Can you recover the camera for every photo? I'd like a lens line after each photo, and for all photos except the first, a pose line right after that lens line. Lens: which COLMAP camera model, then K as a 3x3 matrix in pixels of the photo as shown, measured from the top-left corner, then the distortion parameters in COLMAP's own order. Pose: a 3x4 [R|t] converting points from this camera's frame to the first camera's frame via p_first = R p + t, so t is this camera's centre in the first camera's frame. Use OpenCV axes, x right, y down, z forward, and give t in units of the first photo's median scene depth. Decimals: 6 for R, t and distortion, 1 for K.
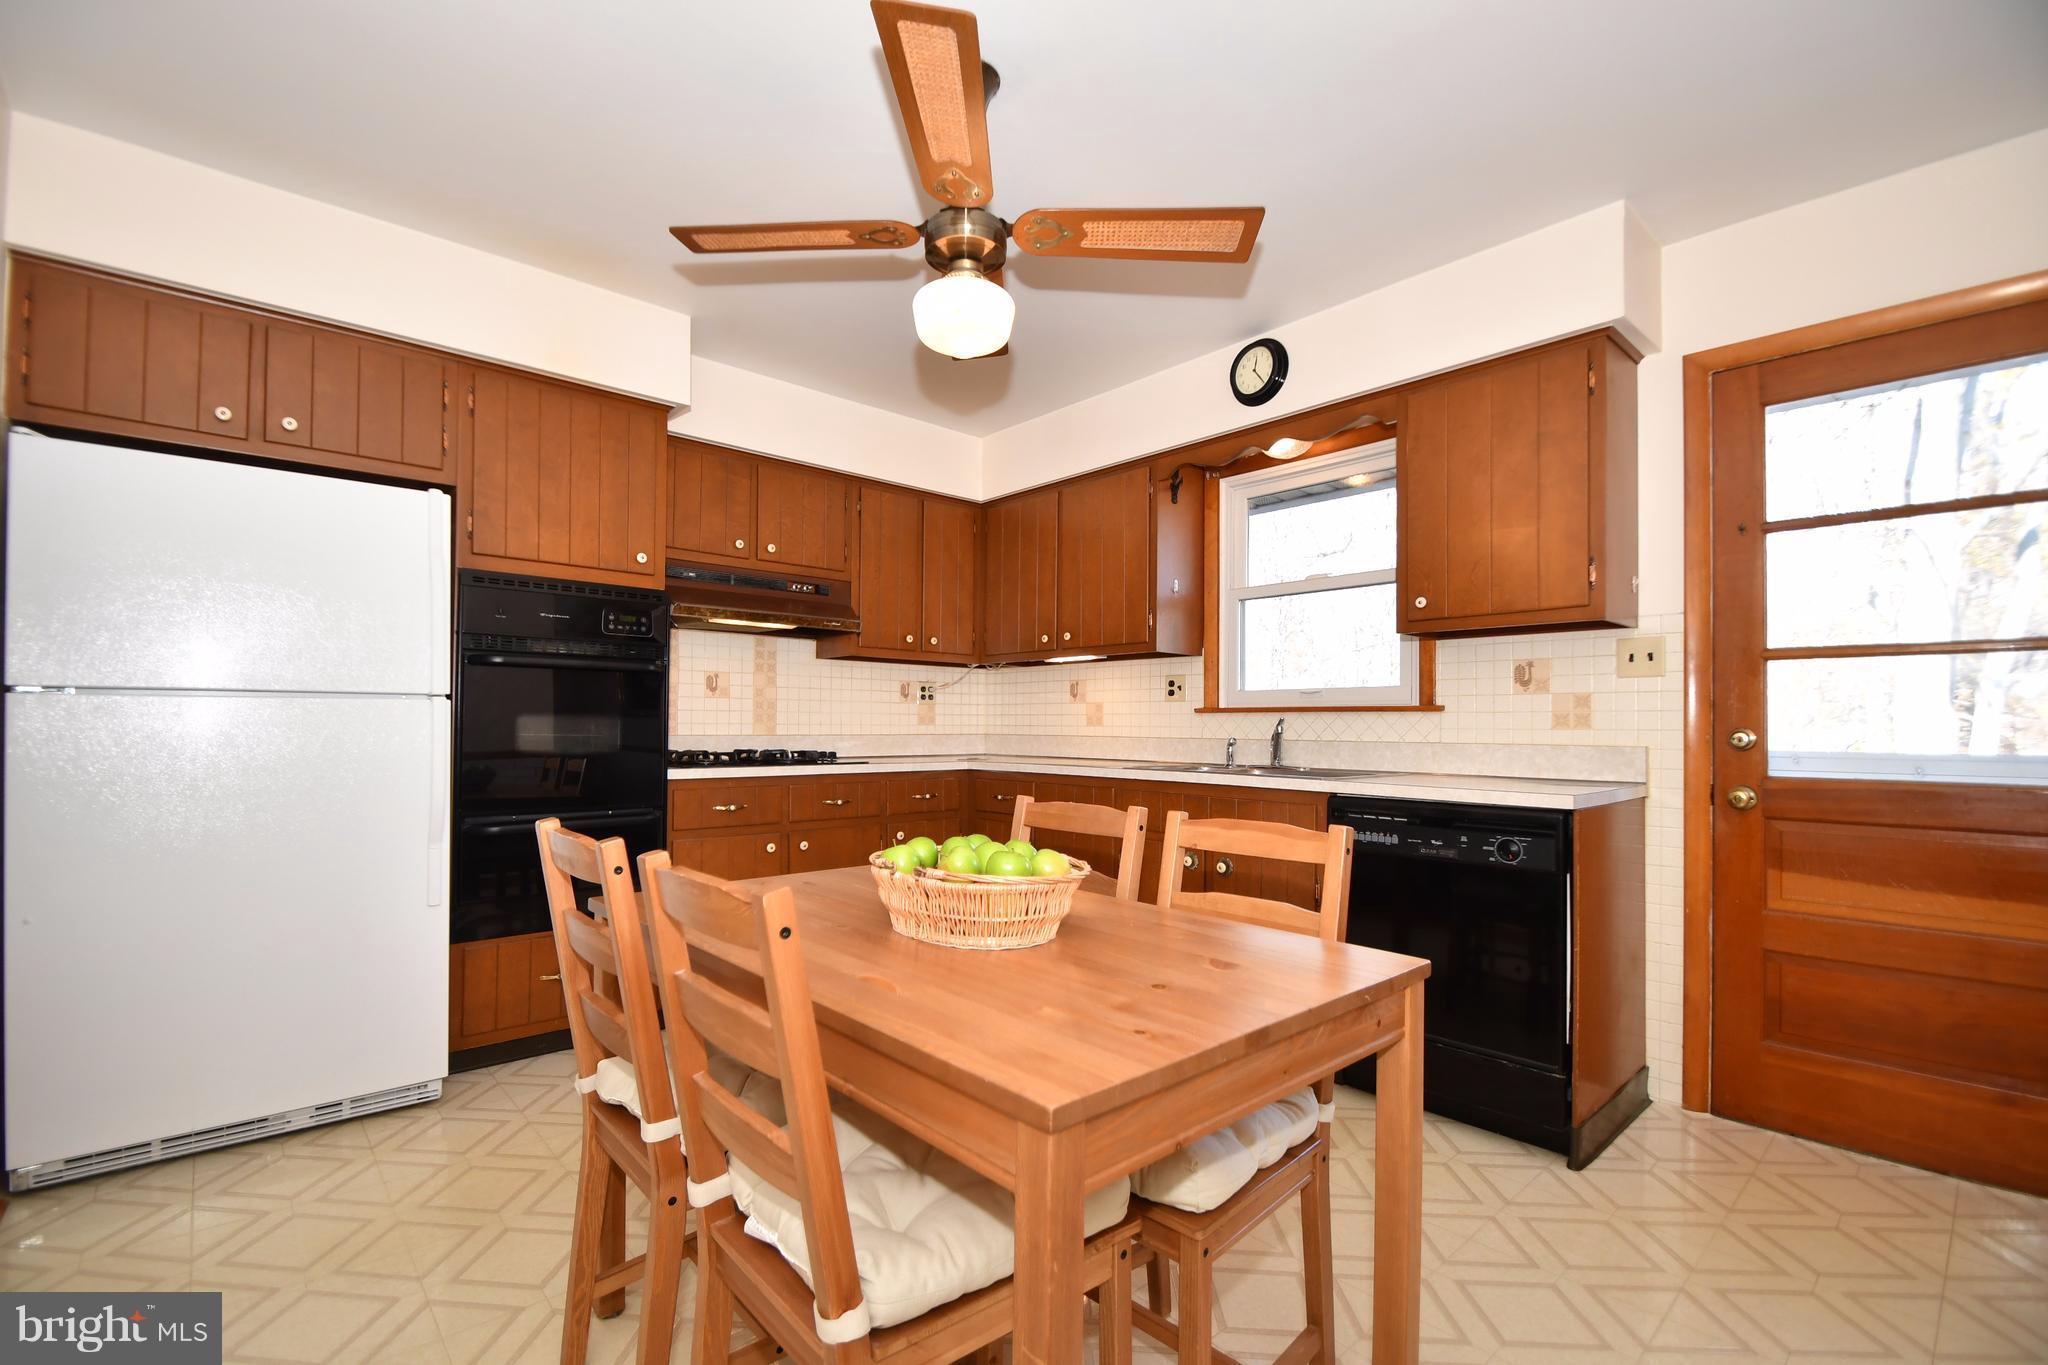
lens RADIAL K [[902.8, 0, 1043.3], [0, 902.8, 719.2], [0, 0, 1]] dist [0.021878, -0.000185]
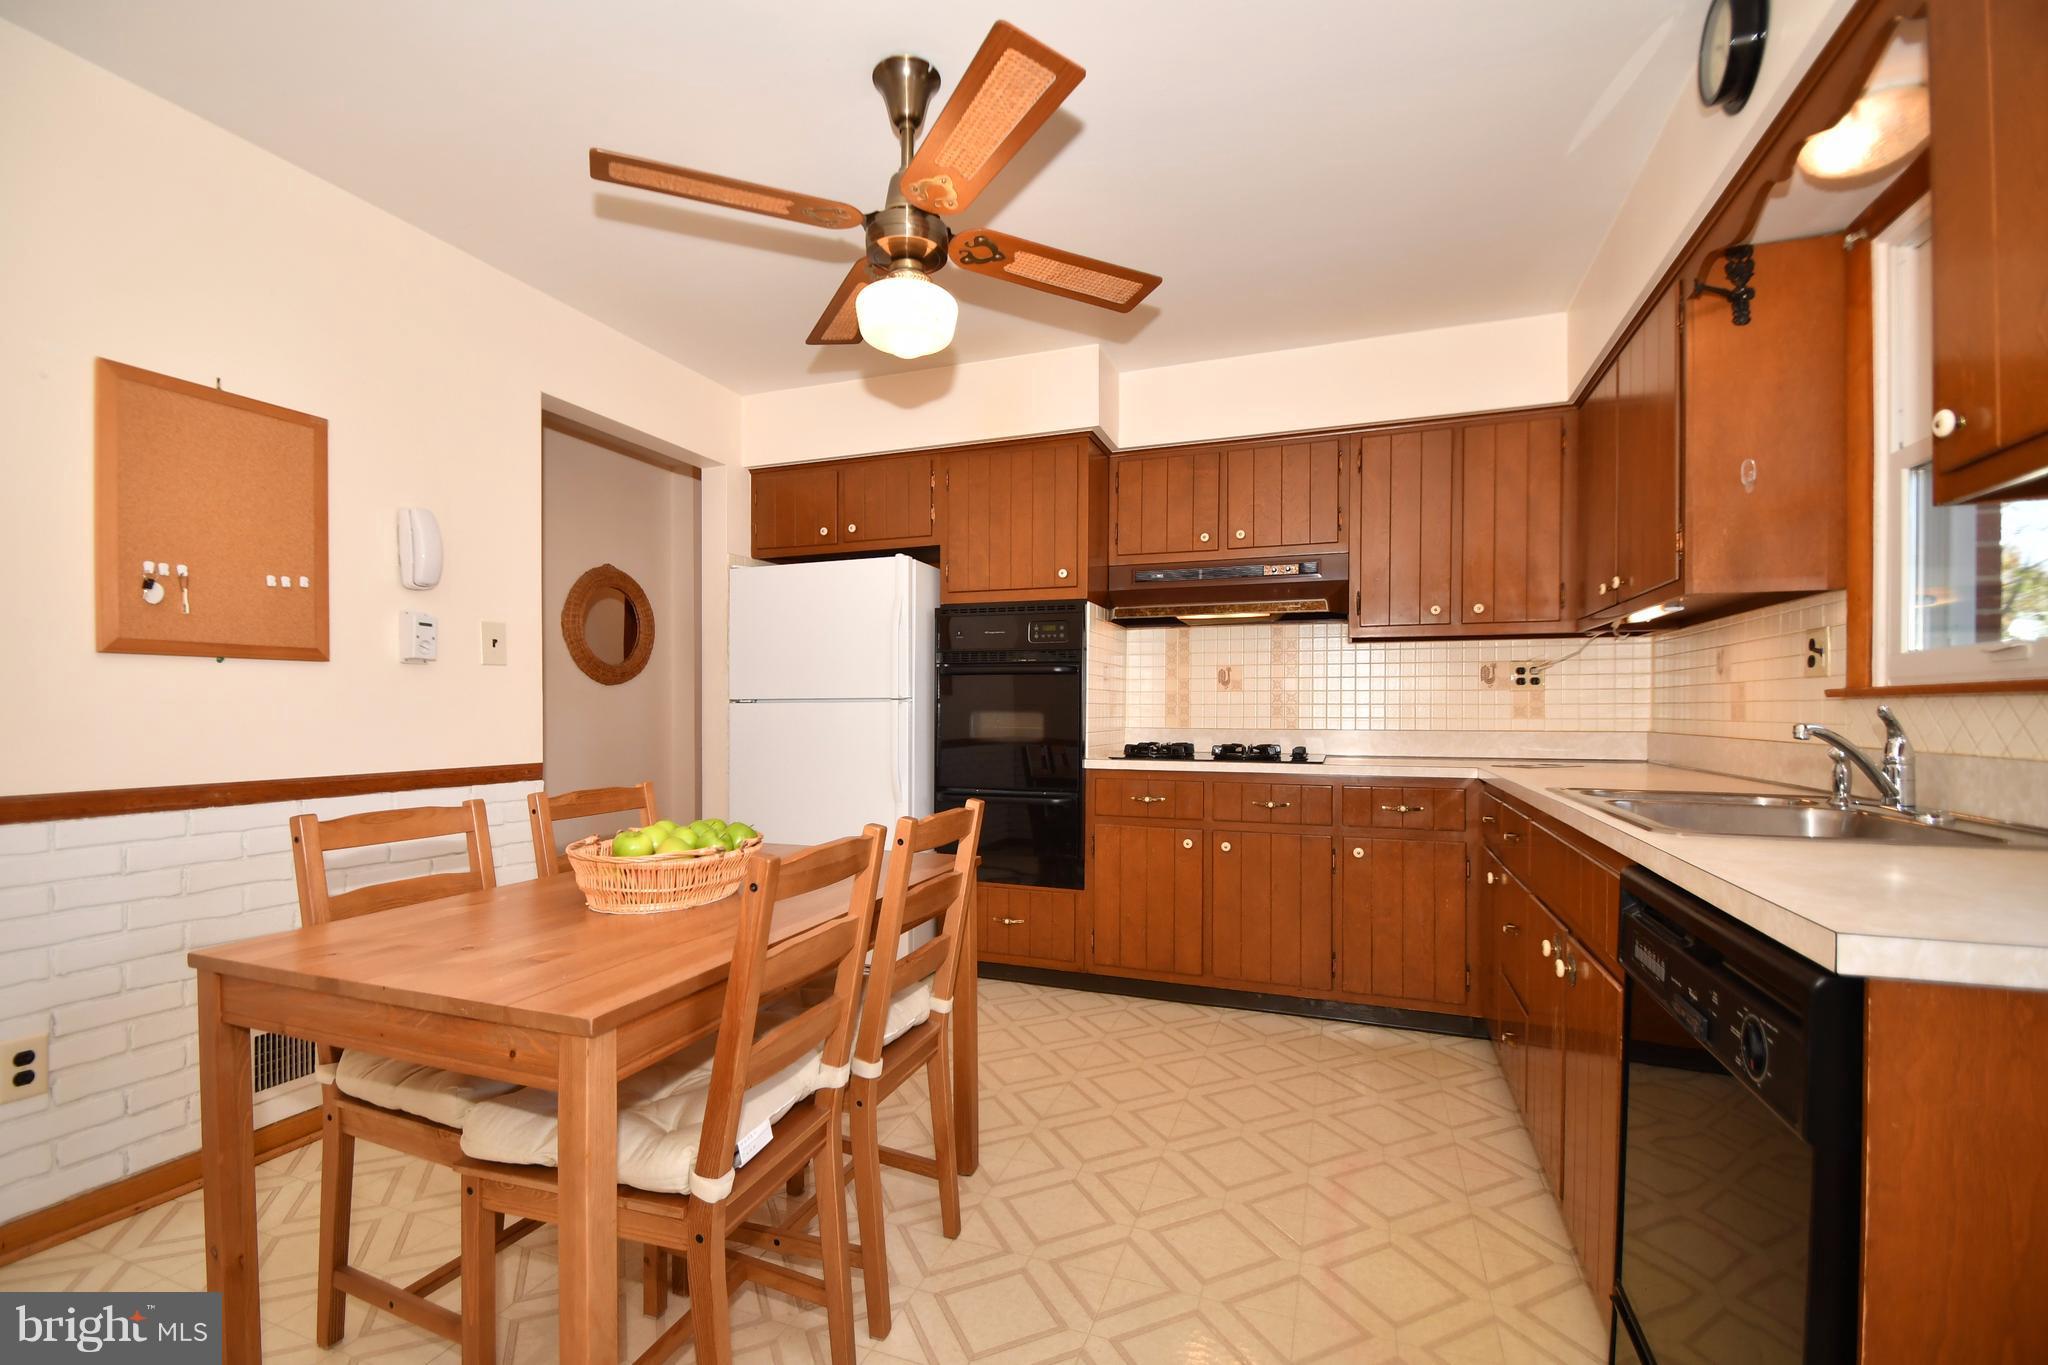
lens RADIAL K [[915.6, 0, 1003.9], [0, 915.6, 714.9], [0, 0, 1]] dist [0.002040, -0.000565]
pose [[0.444312, -0.001285, -0.895871, 0.499305], [0.007510, 0.999969, 0.002291, -0.001880], [0.895841, -0.007746, 0.444308, 0.372528]]
